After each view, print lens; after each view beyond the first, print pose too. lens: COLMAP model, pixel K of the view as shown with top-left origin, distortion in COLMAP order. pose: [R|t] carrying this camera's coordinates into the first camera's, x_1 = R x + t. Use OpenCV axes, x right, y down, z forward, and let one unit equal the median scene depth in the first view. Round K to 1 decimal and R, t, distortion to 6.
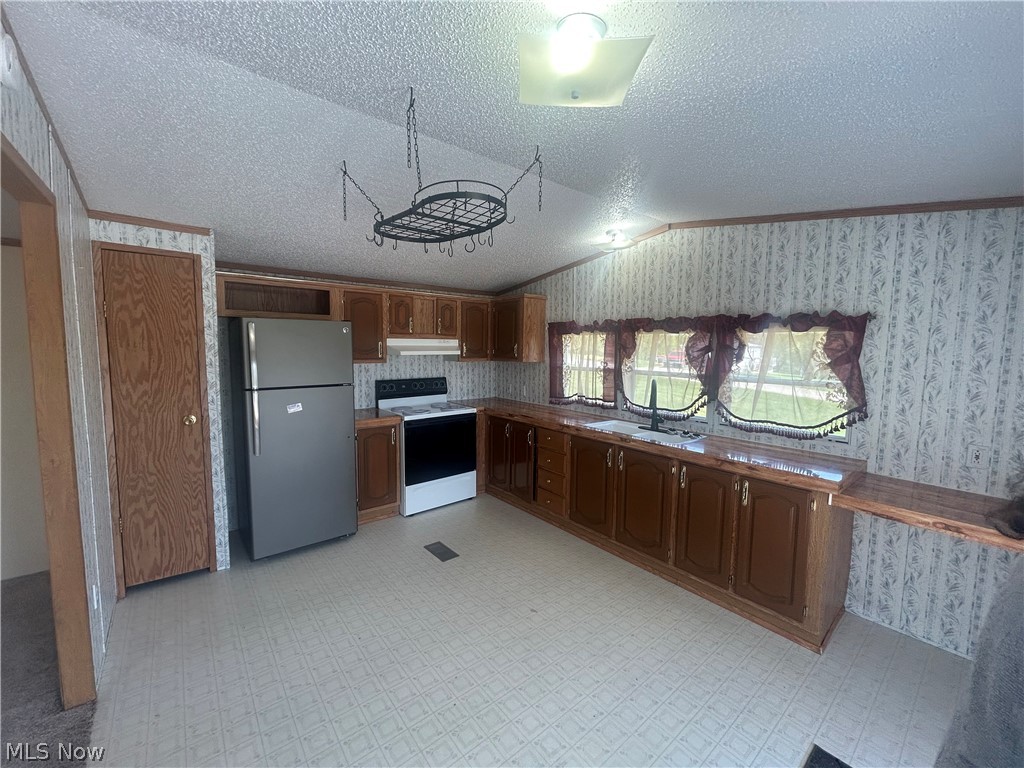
lens RADIAL K [[410.2, 0, 512.0], [0, 410.2, 384.0], [0, 0, 1]] dist [0.000553, 0.000302]
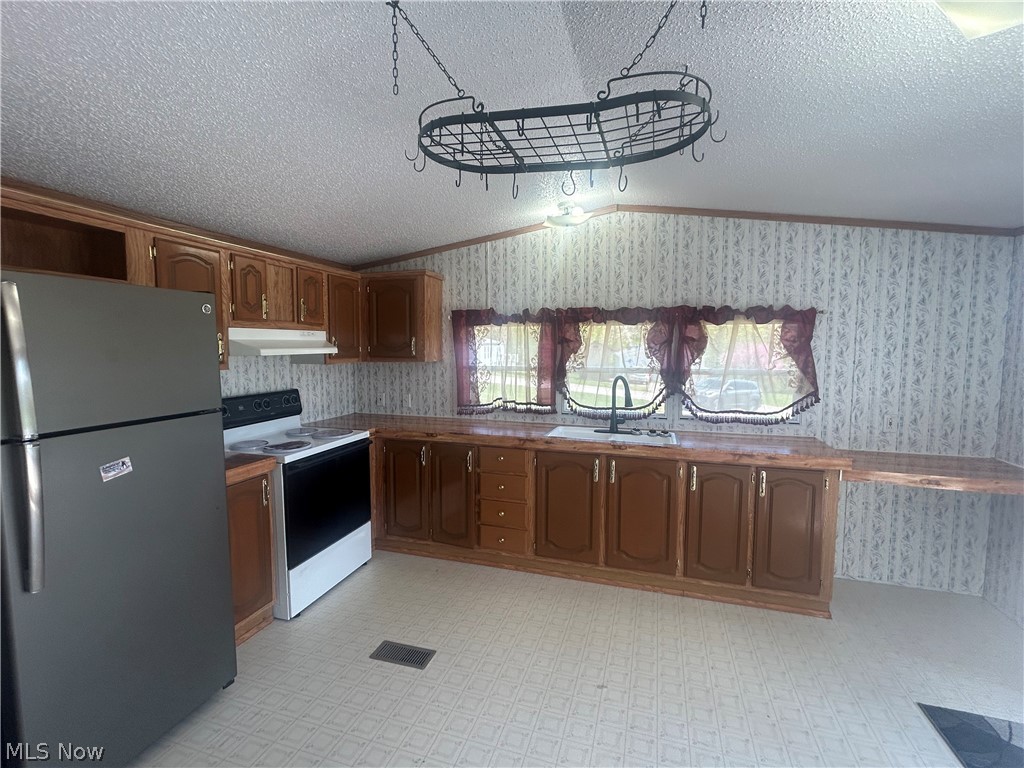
lens RADIAL K [[467.4, 0, 512.0], [0, 467.4, 384.0], [0, 0, 1]] dist [0.001349, -0.000239]
pose [[0.836511, -0.053963, 0.545287, -0.392624], [0.058032, 0.998267, 0.009766, -0.016614], [-0.544869, 0.023475, 0.838192, 0.264295]]
